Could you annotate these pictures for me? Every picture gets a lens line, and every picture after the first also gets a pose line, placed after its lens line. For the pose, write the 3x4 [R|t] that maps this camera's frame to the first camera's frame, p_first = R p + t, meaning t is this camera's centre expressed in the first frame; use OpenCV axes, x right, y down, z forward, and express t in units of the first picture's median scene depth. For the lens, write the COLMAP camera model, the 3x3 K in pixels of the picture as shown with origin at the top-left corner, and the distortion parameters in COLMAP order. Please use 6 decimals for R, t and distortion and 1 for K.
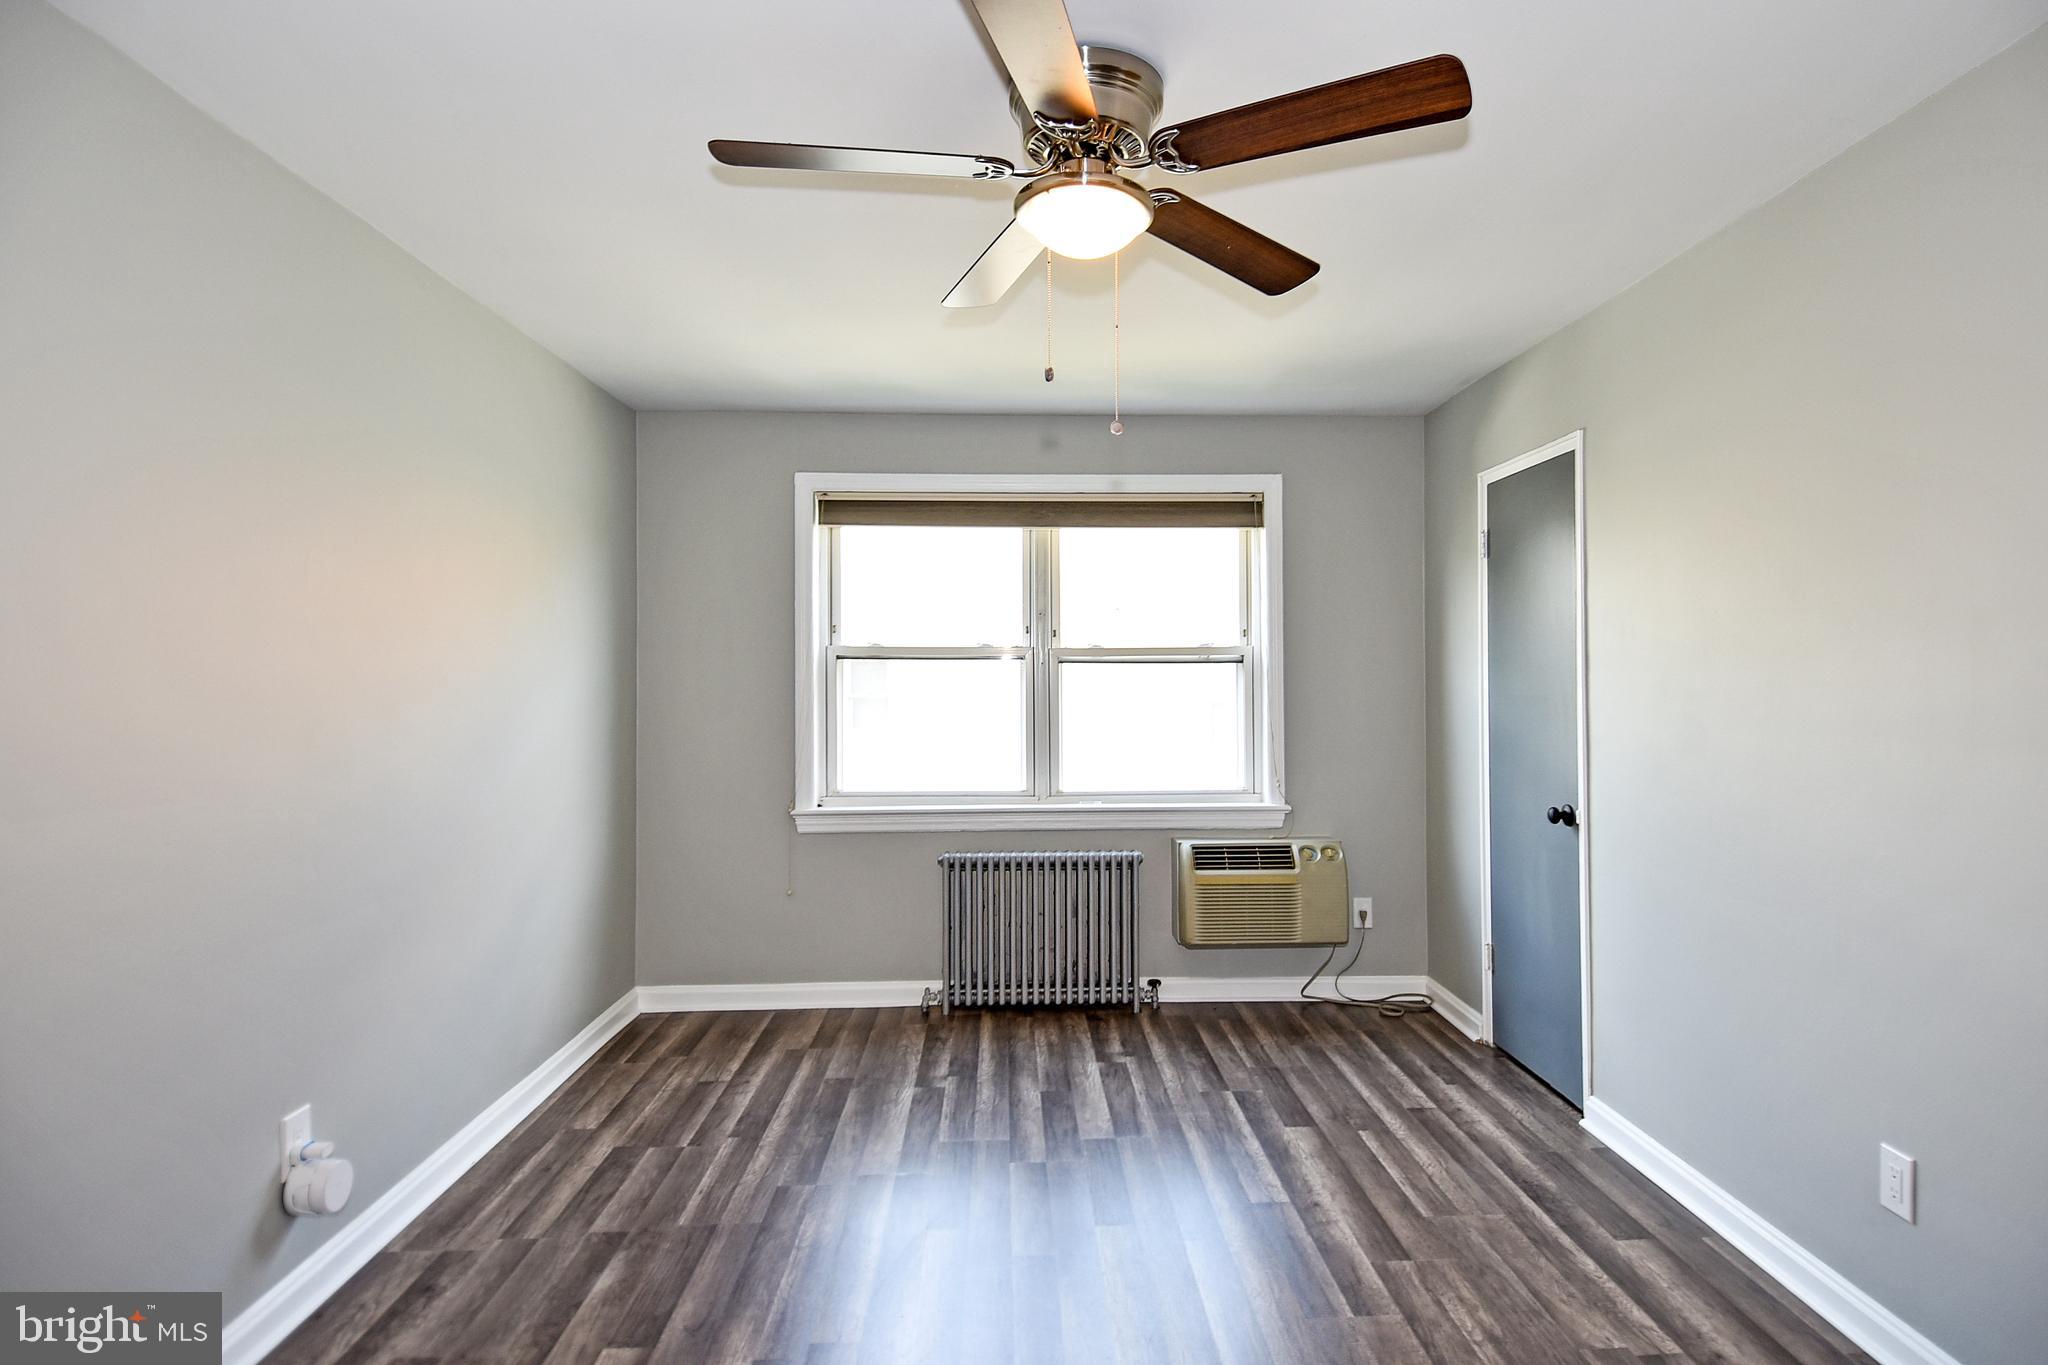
lens RADIAL K [[1070.2, 0, 1056.3], [0, 1070.2, 663.1], [0, 0, 1]] dist [0.060593, -0.062022]
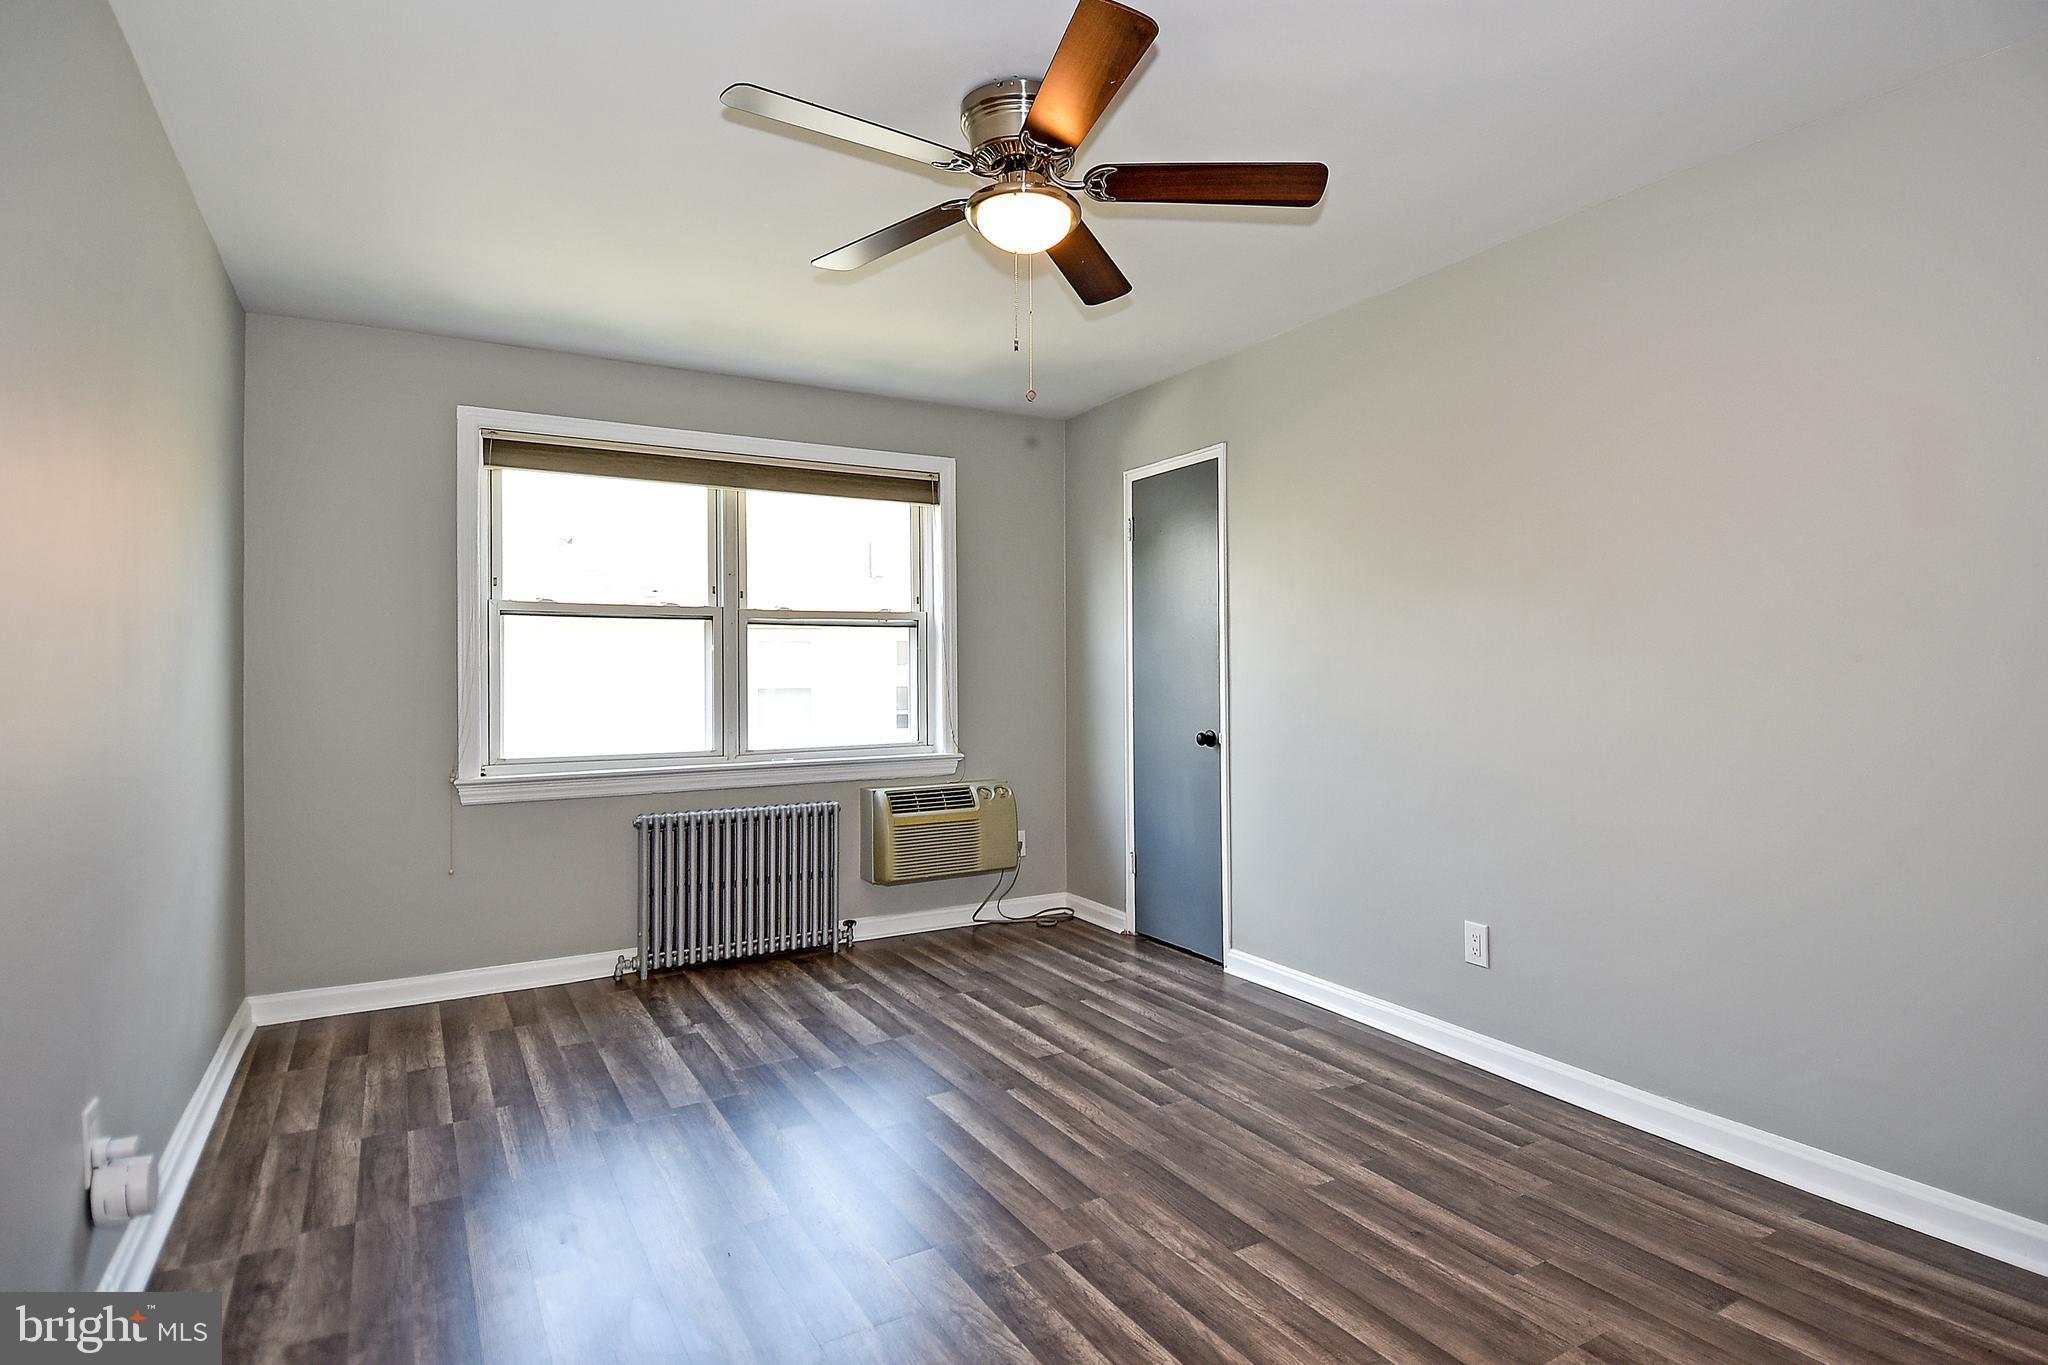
lens RADIAL K [[1070.2, 0, 1056.3], [0, 1070.2, 663.1], [0, 0, 1]] dist [0.060593, -0.062022]
pose [[0.881337, 0.001685, 0.472485, -0.239076], [-0.000400, 0.999996, -0.002819, 0.043207], [-0.472488, 0.002295, 0.881334, -0.038675]]
